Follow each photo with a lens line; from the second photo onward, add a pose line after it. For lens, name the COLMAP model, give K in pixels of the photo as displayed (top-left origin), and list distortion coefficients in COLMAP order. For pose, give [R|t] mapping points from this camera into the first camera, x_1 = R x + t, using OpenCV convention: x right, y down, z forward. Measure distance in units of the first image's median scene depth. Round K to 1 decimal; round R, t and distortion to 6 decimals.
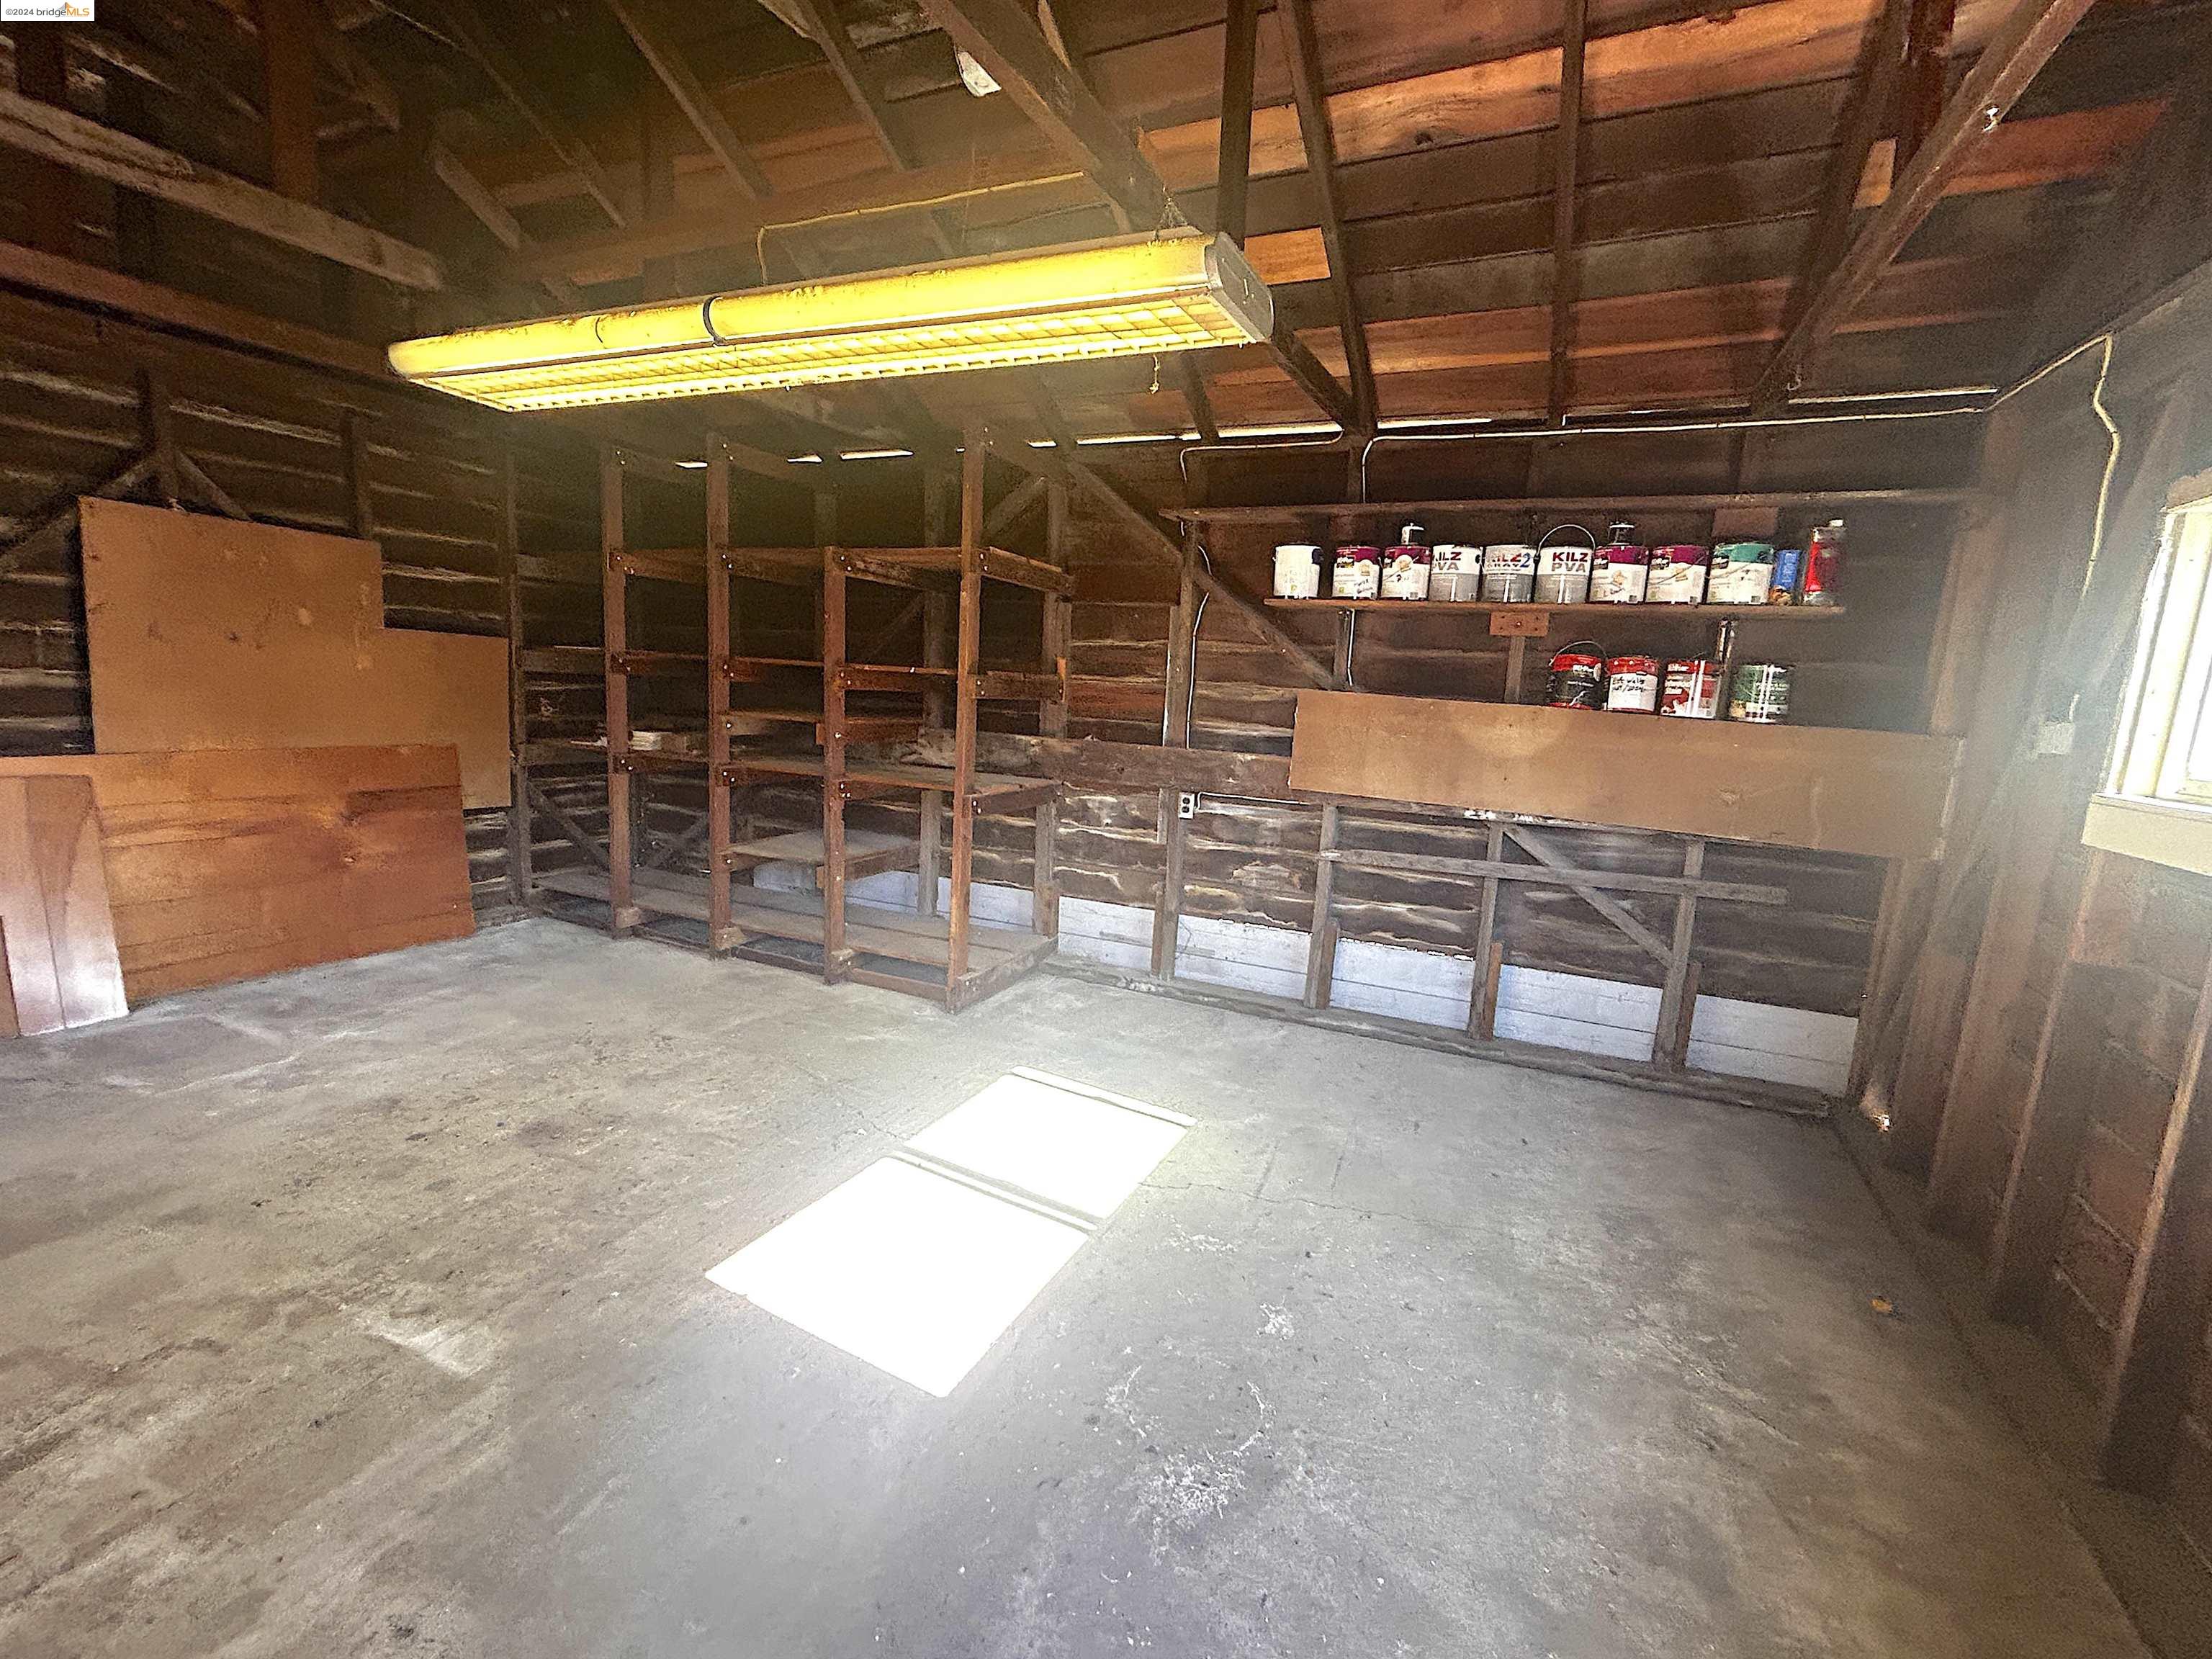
lens RADIAL K [[962.6, 0, 1093.3], [0, 962.6, 835.9], [0, 0, 1]] dist [0.003842, 0.000304]
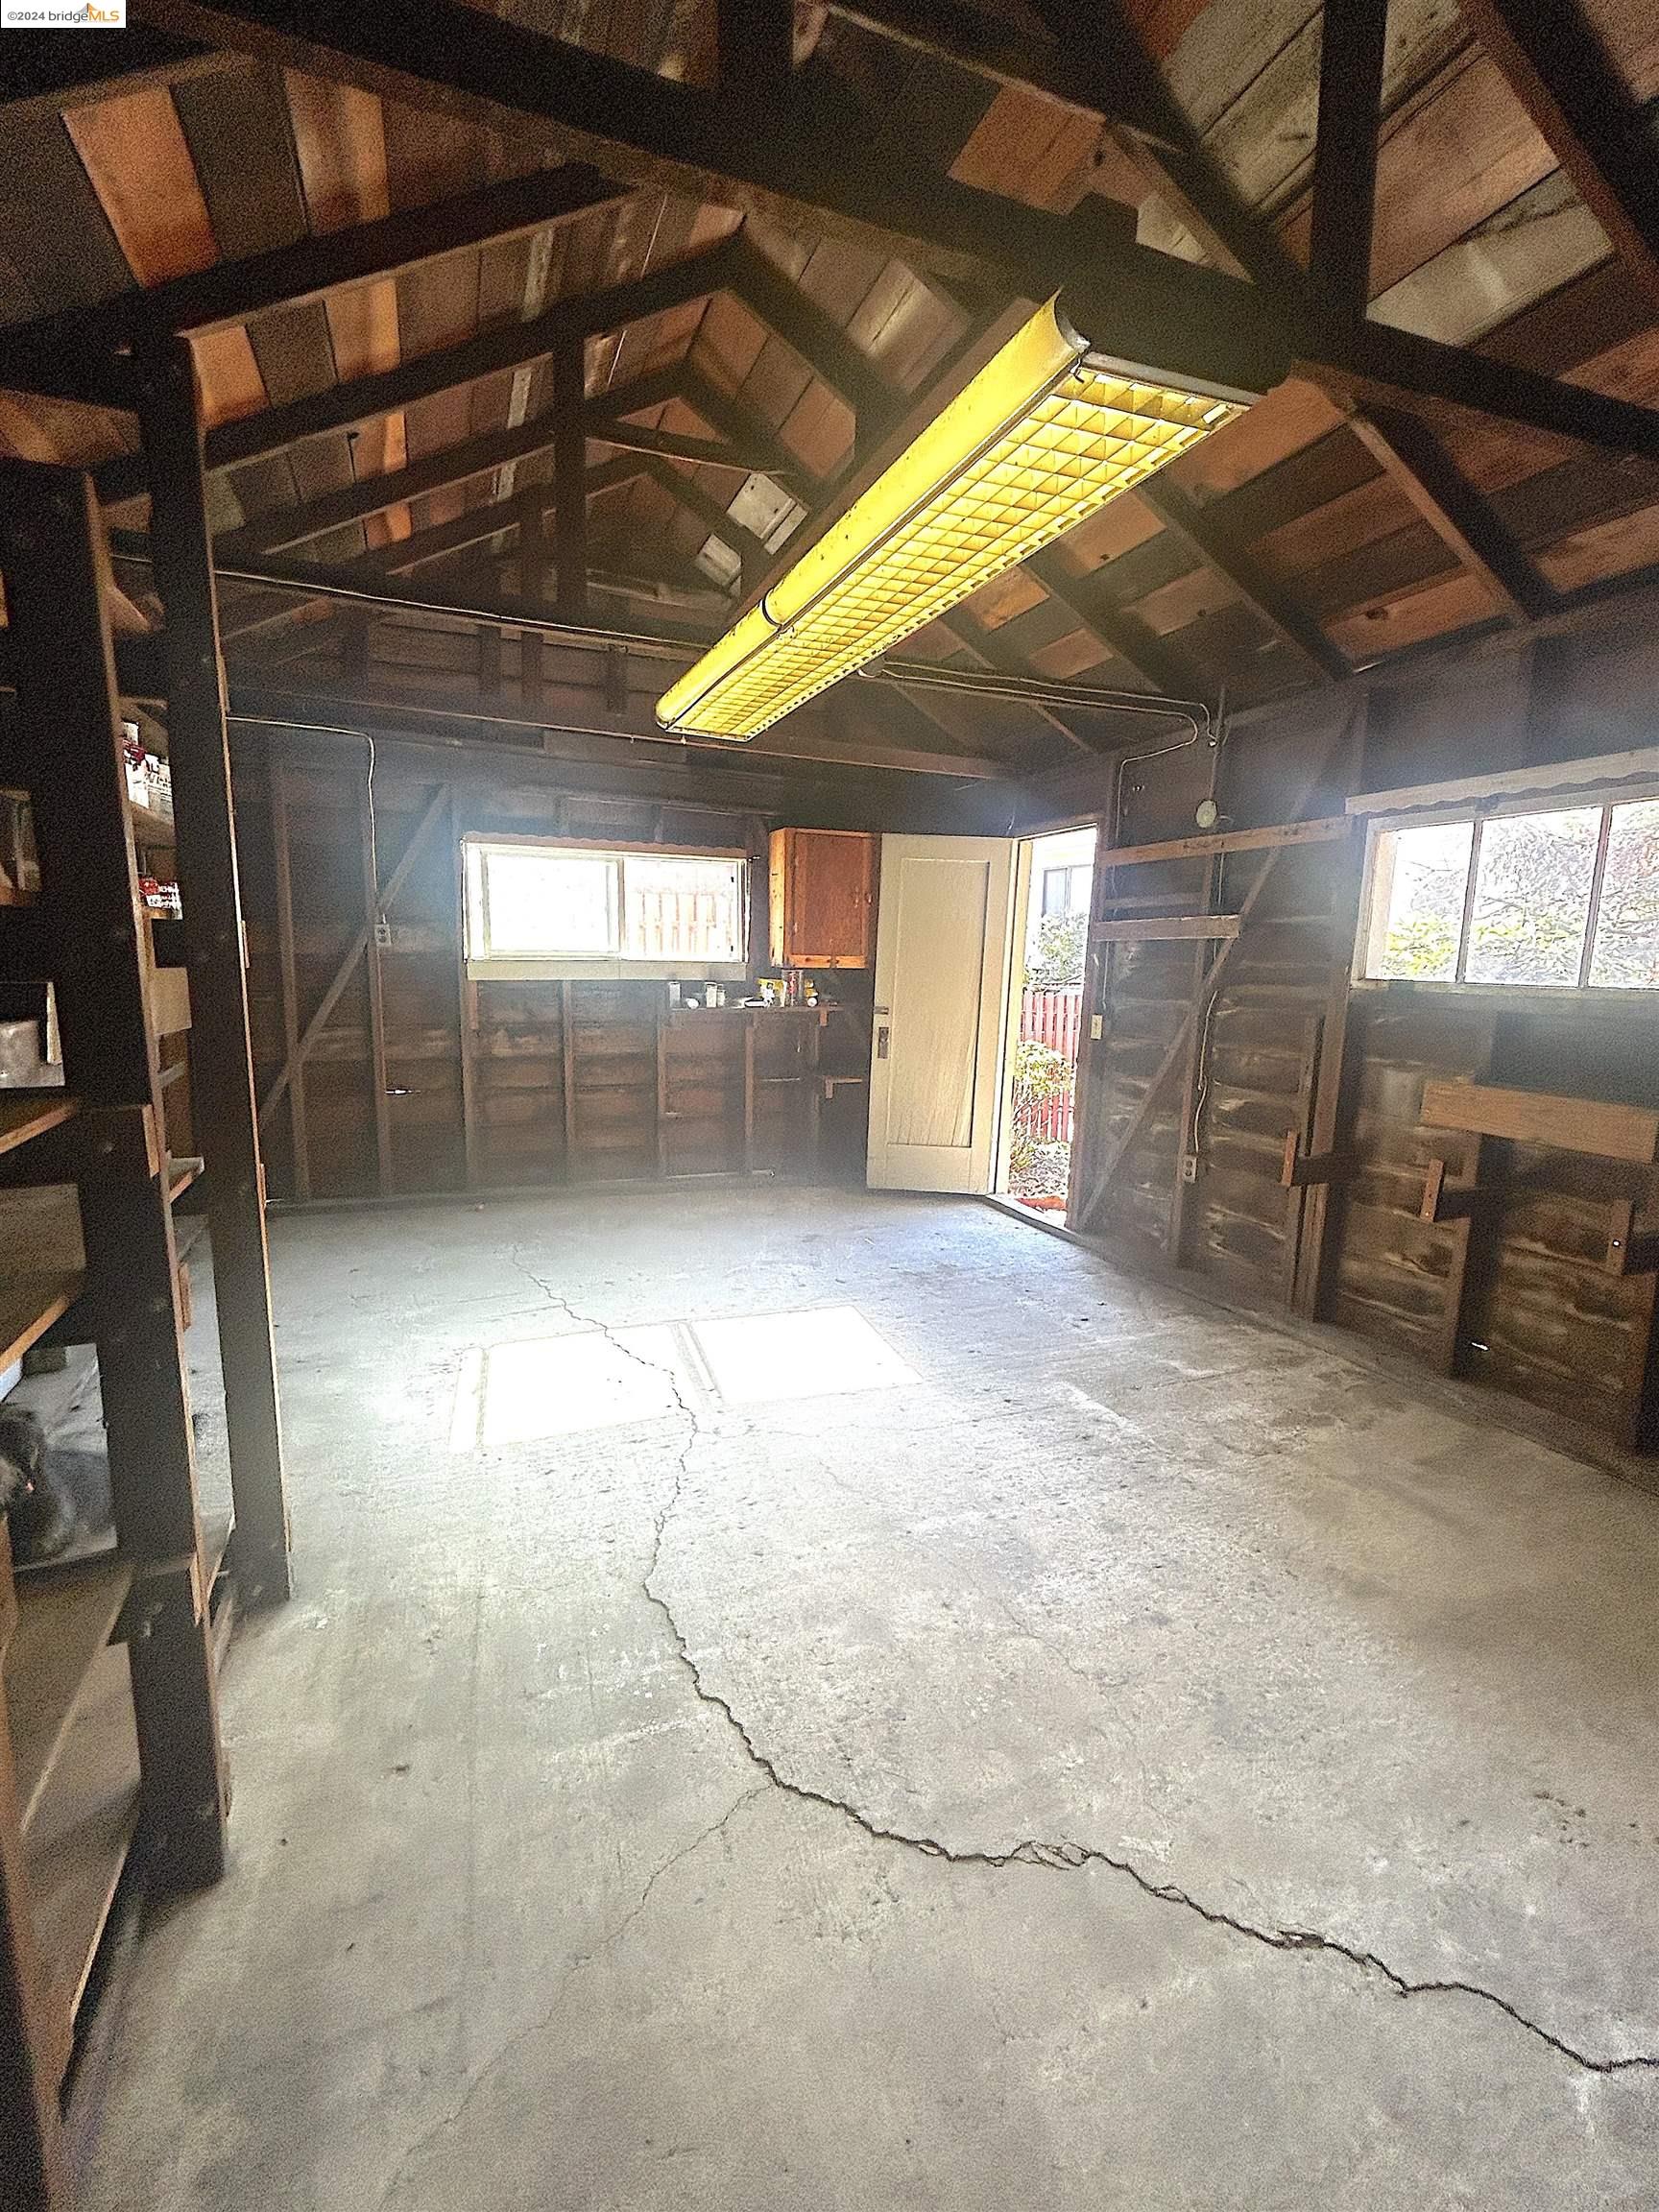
lens RADIAL K [[962.6, 0, 828.3], [0, 962.6, 1104.2], [0, 0, 1]] dist [0.003842, 0.000304]
pose [[-0.732783, -0.172444, 0.658250, -0.746130], [0.055172, 0.949114, 0.310062, -0.233417], [-0.678222, 0.263525, -0.685980, 1.255206]]
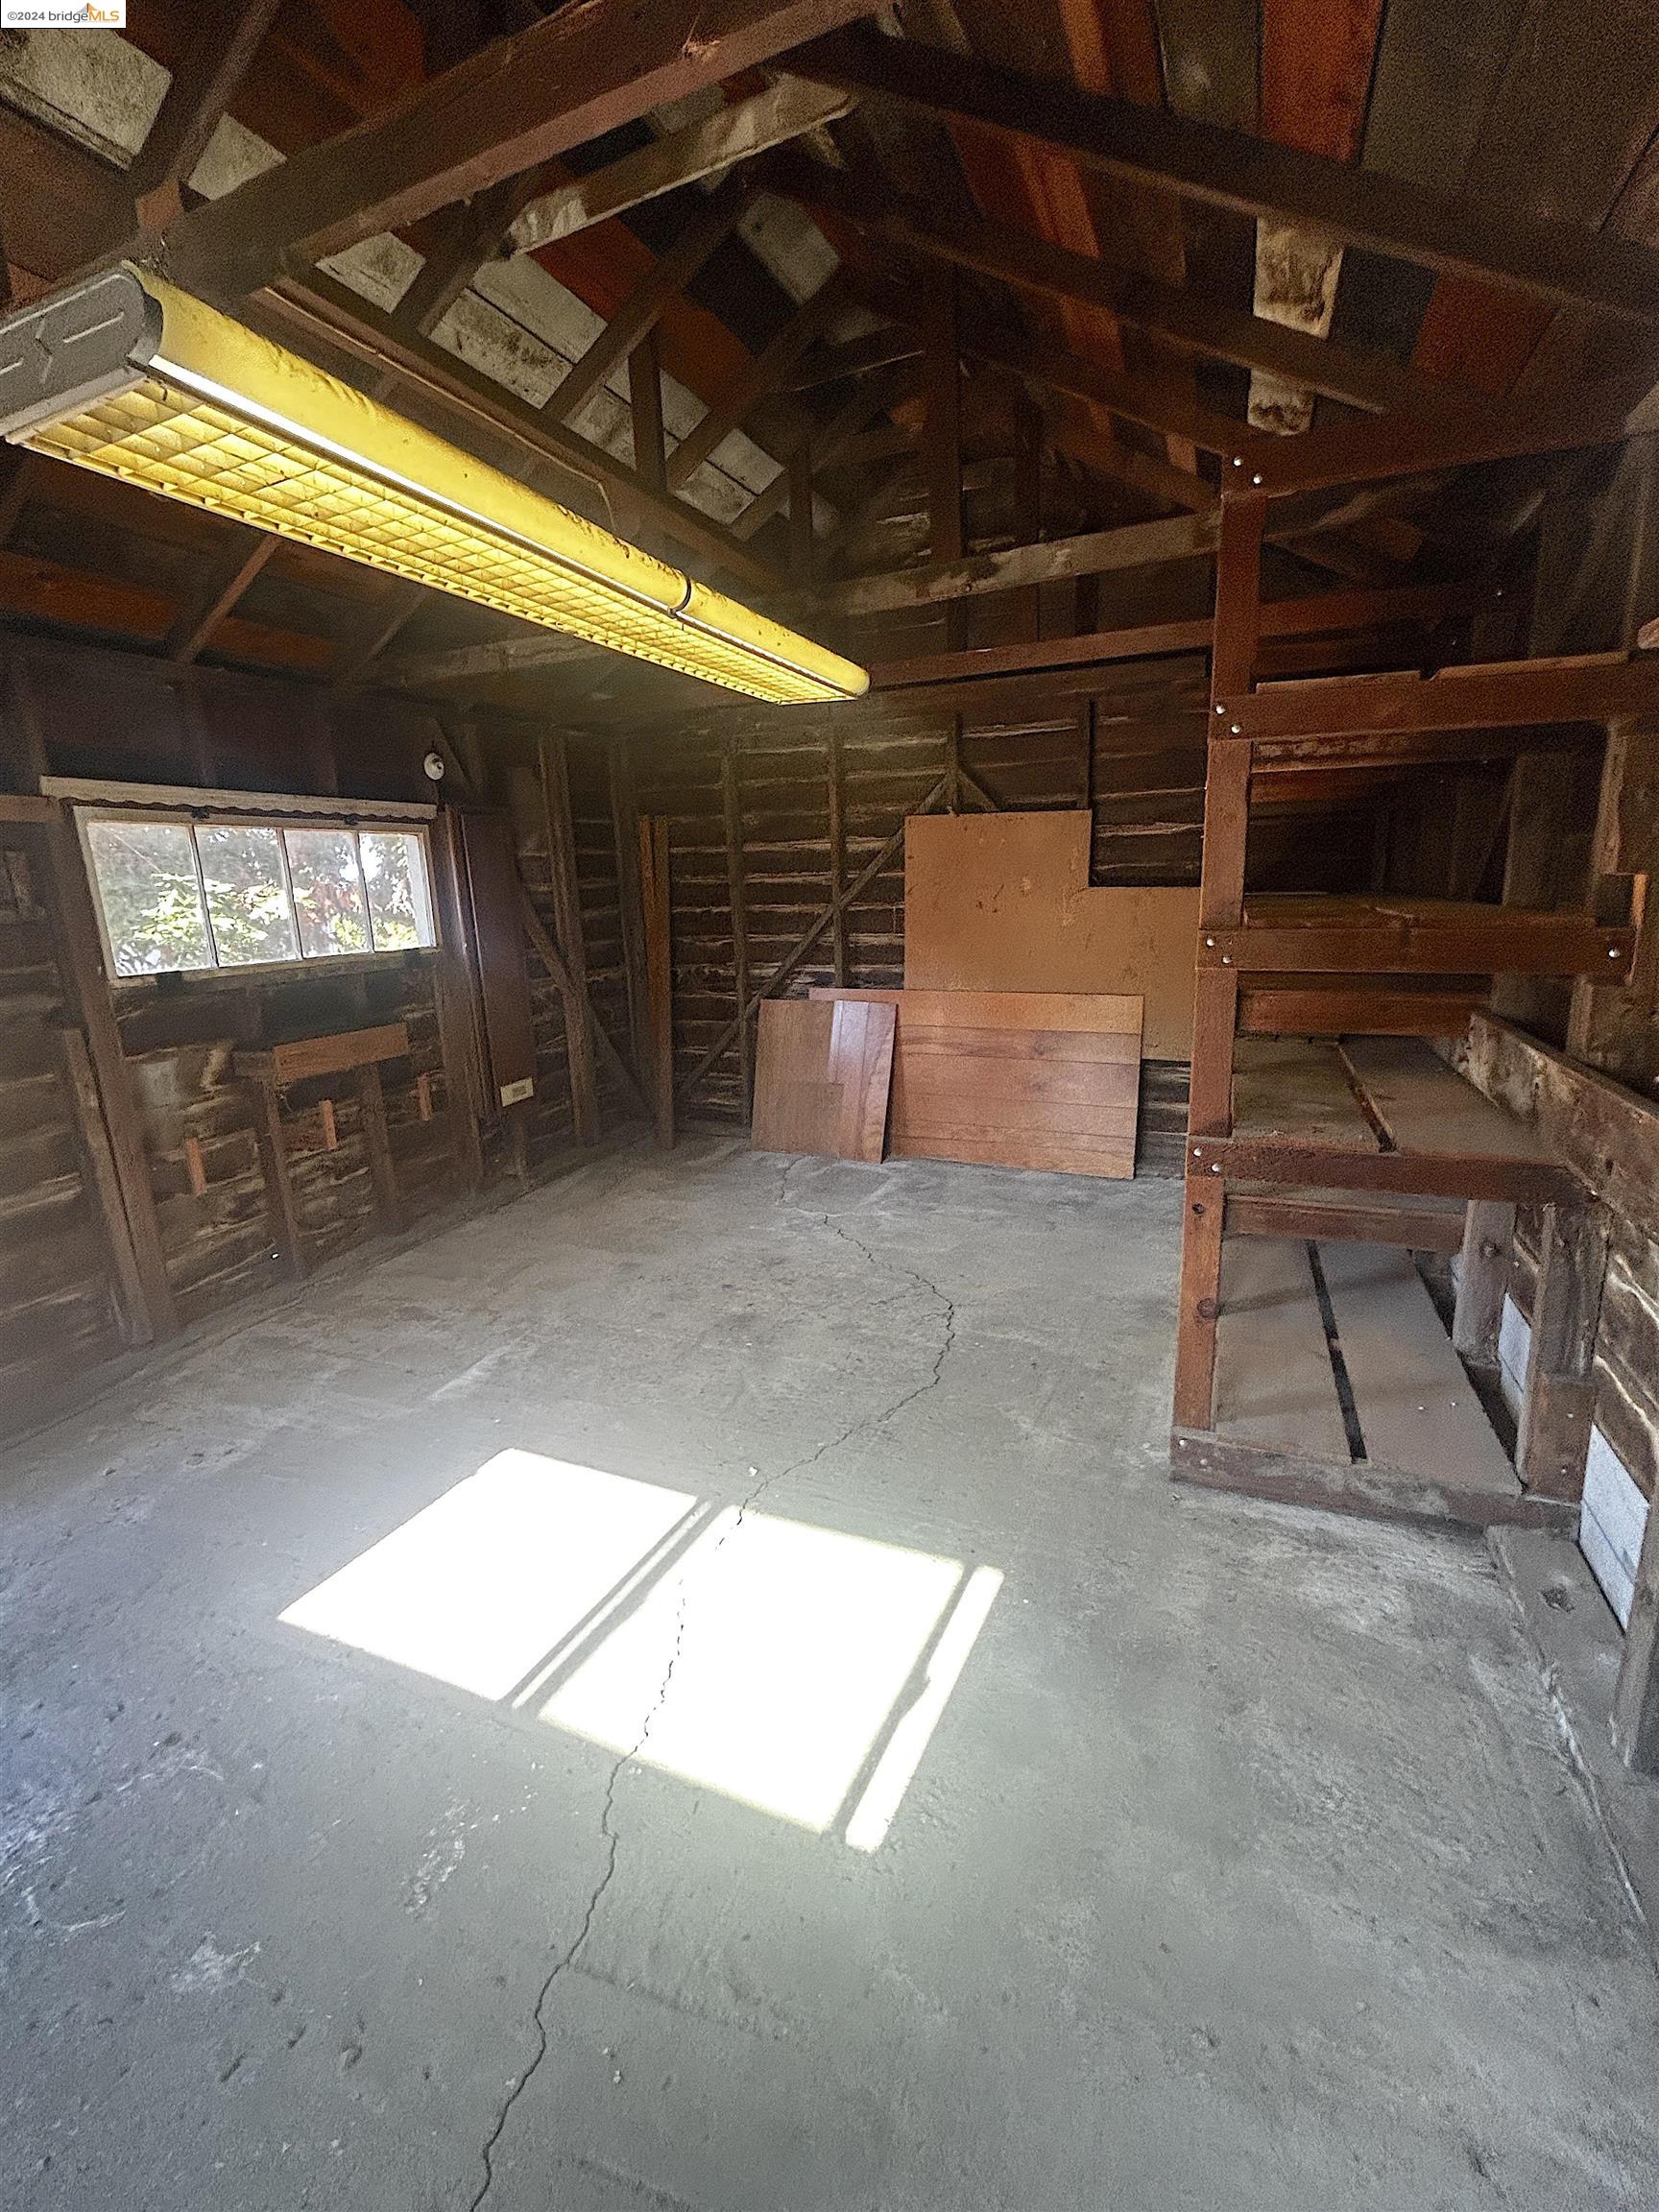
lens RADIAL K [[962.6, 0, 831.5], [0, 962.6, 1107.8], [0, 0, 1]] dist [0.003842, 0.000304]
pose [[0.050143, 0.174306, -0.983414, 0.475613], [-0.128578, 0.977585, 0.166717, -0.142635], [0.990431, 0.118086, 0.071431, 0.819806]]
